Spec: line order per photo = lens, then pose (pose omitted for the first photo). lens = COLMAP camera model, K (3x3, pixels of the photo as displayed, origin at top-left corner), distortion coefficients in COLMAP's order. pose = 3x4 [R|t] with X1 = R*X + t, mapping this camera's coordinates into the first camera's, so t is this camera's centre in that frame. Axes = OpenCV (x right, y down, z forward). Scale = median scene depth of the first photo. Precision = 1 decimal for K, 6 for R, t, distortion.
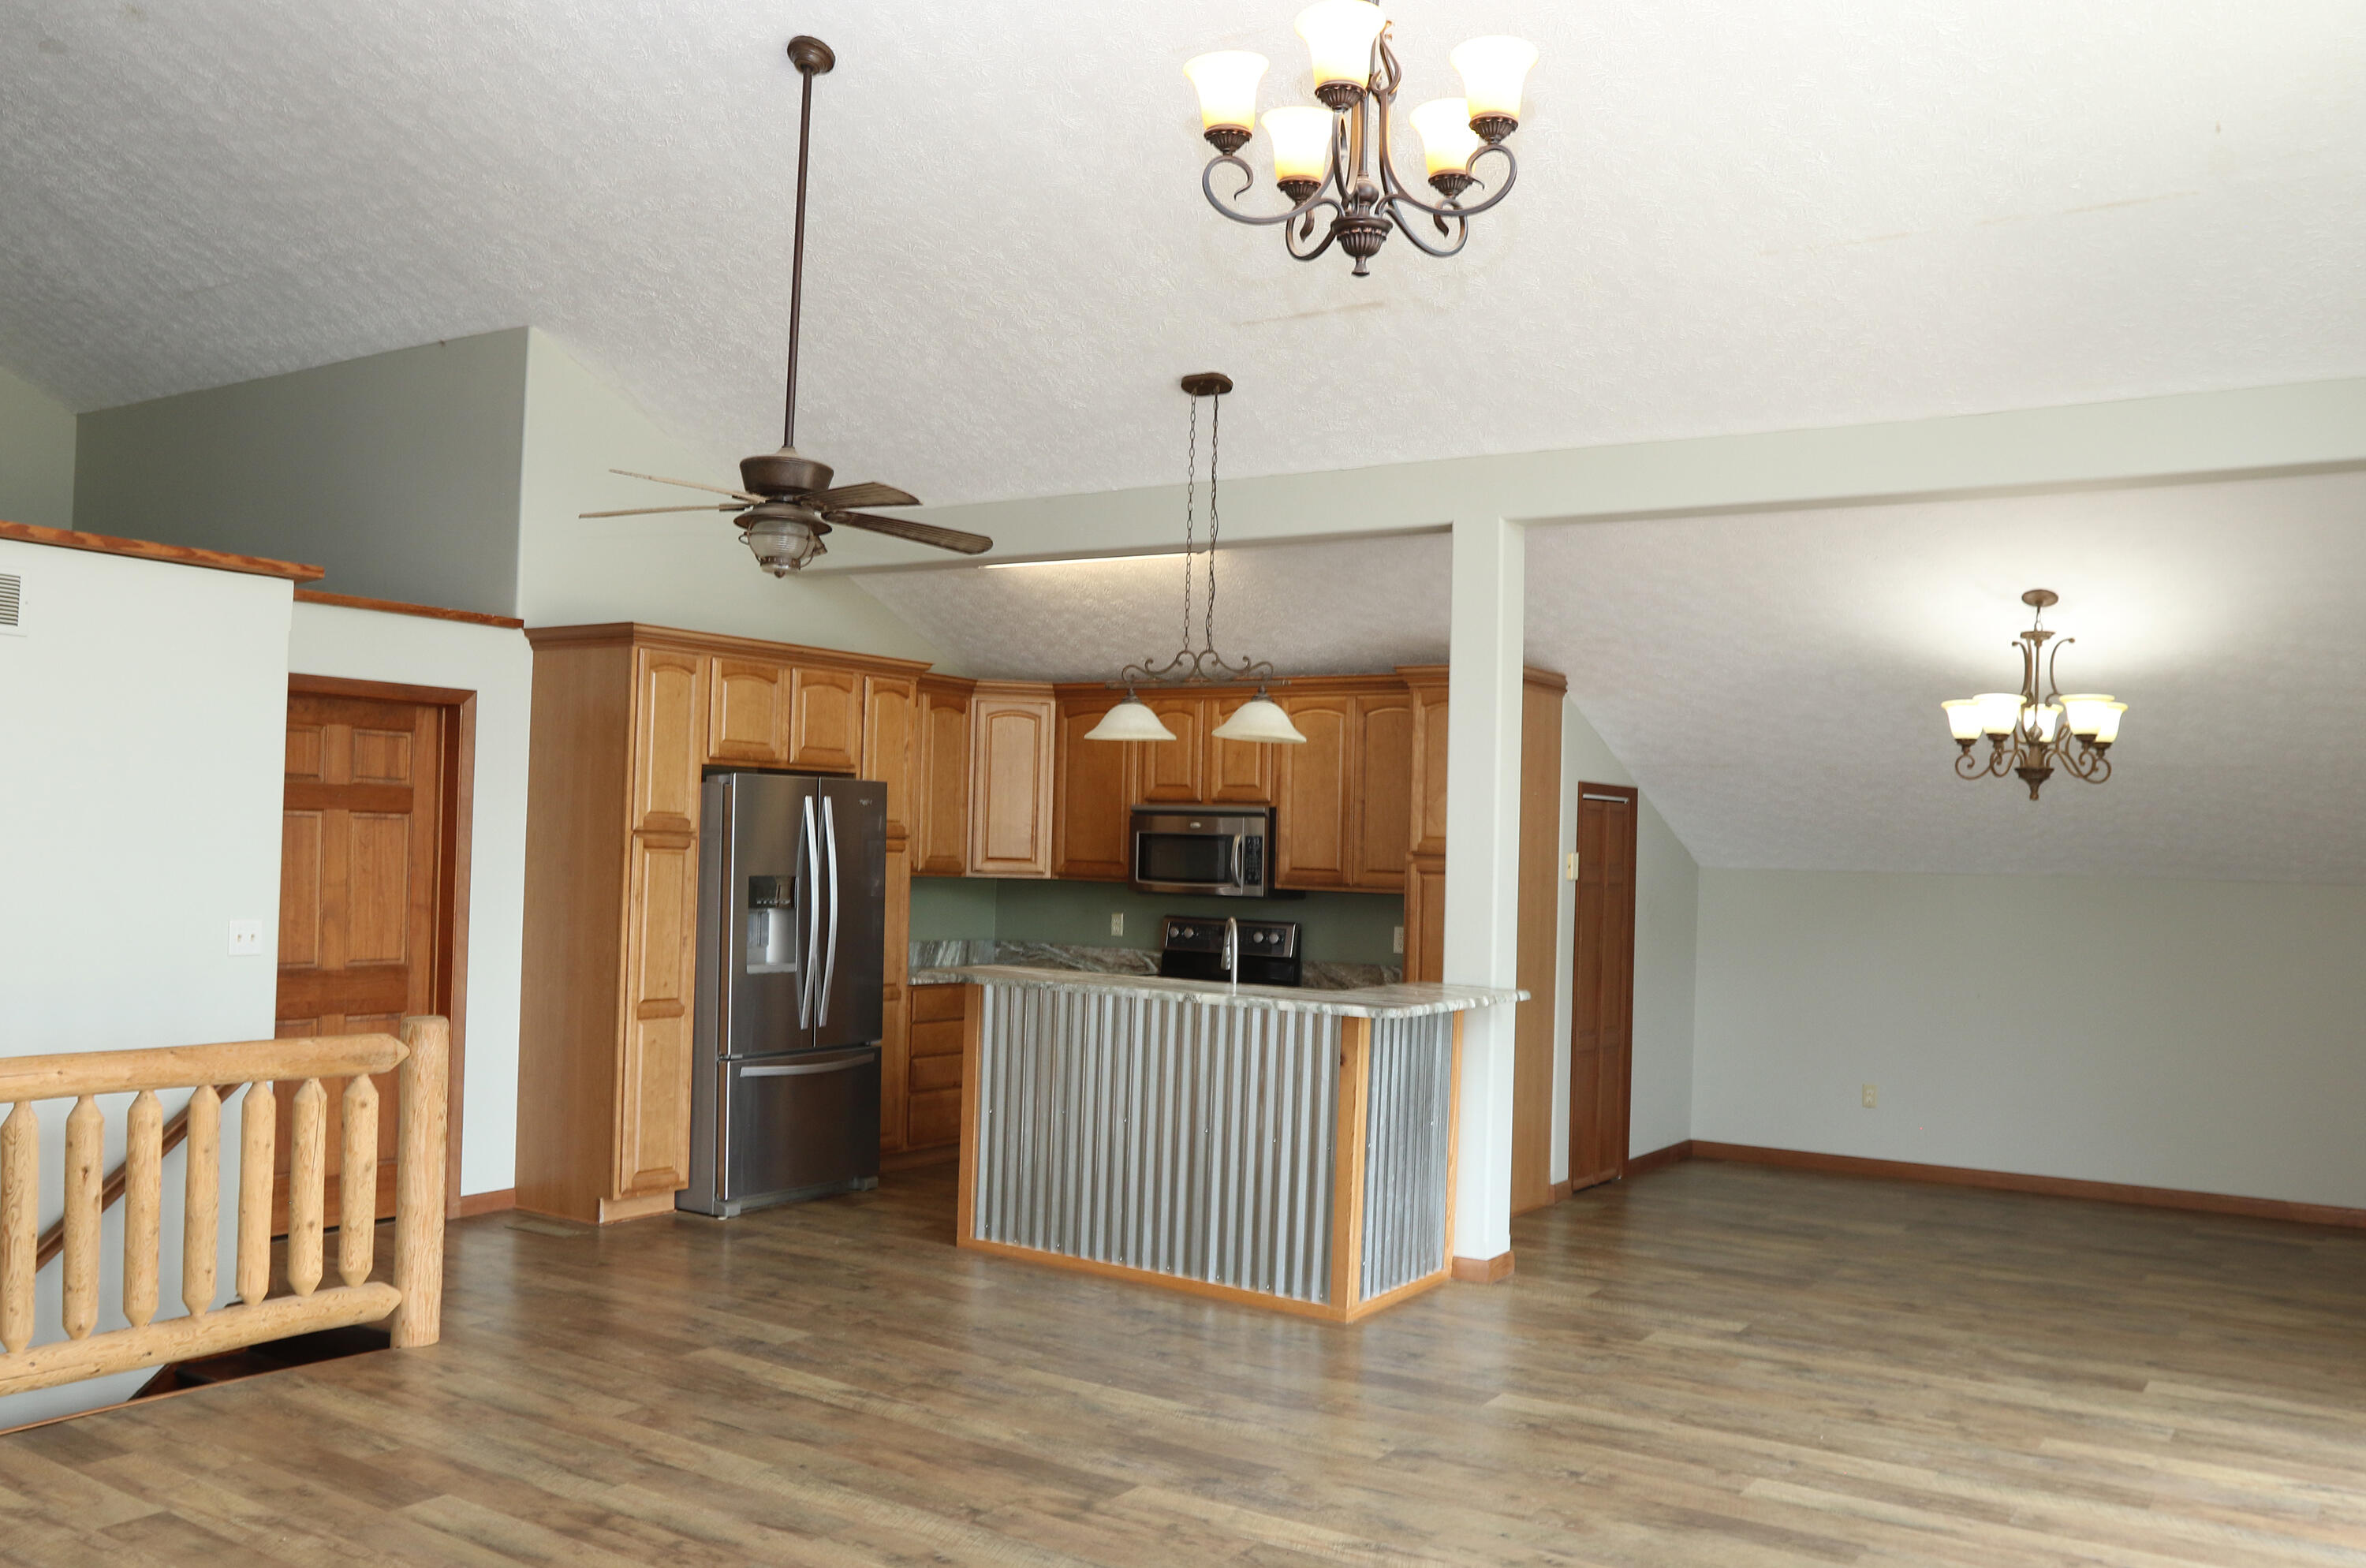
lens RADIAL K [[1955.7, 0, 1186.7], [0, 1955.7, 774.1], [0, 0, 1]] dist [-0.070458, -0.004883]
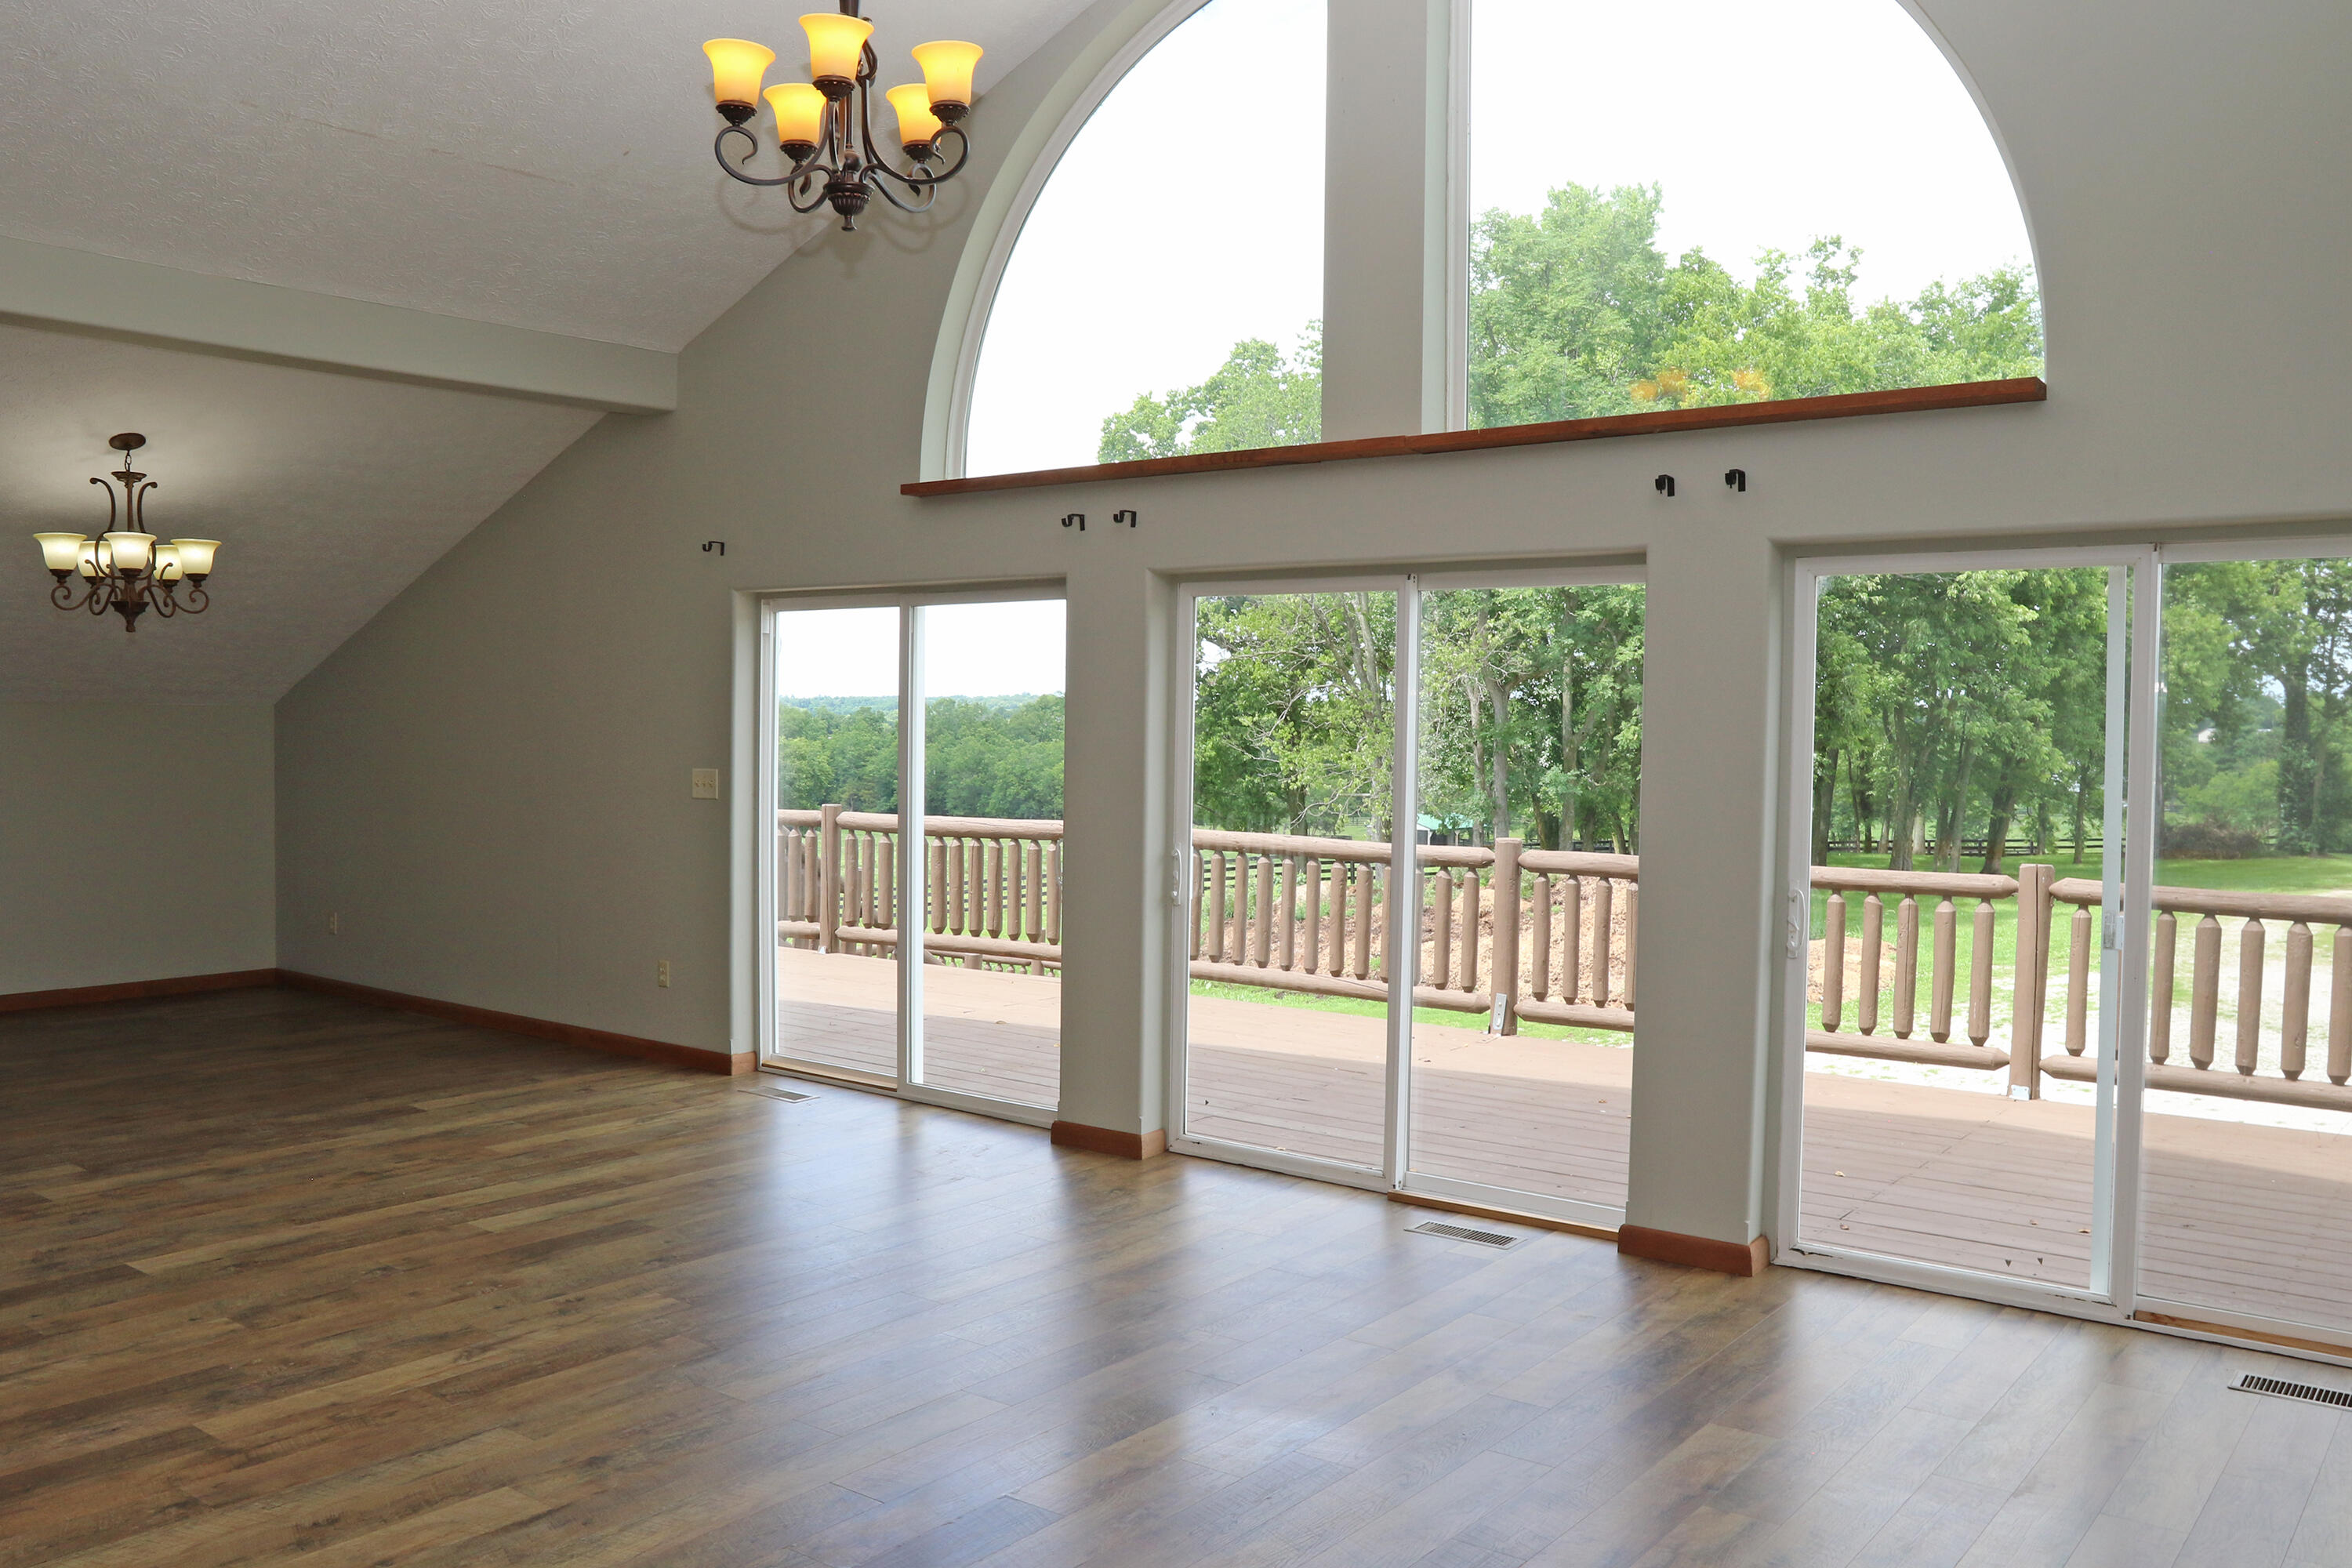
lens RADIAL K [[1944.0, 0, 1172.5], [0, 1944.0, 792.8], [0, 0, 1]] dist [-0.070458, -0.004883]
pose [[0.064198, -0.075062, 0.995110, -0.788789], [-0.042596, 0.996052, 0.077881, -0.005822], [-0.997028, -0.047388, 0.060747, 0.489219]]
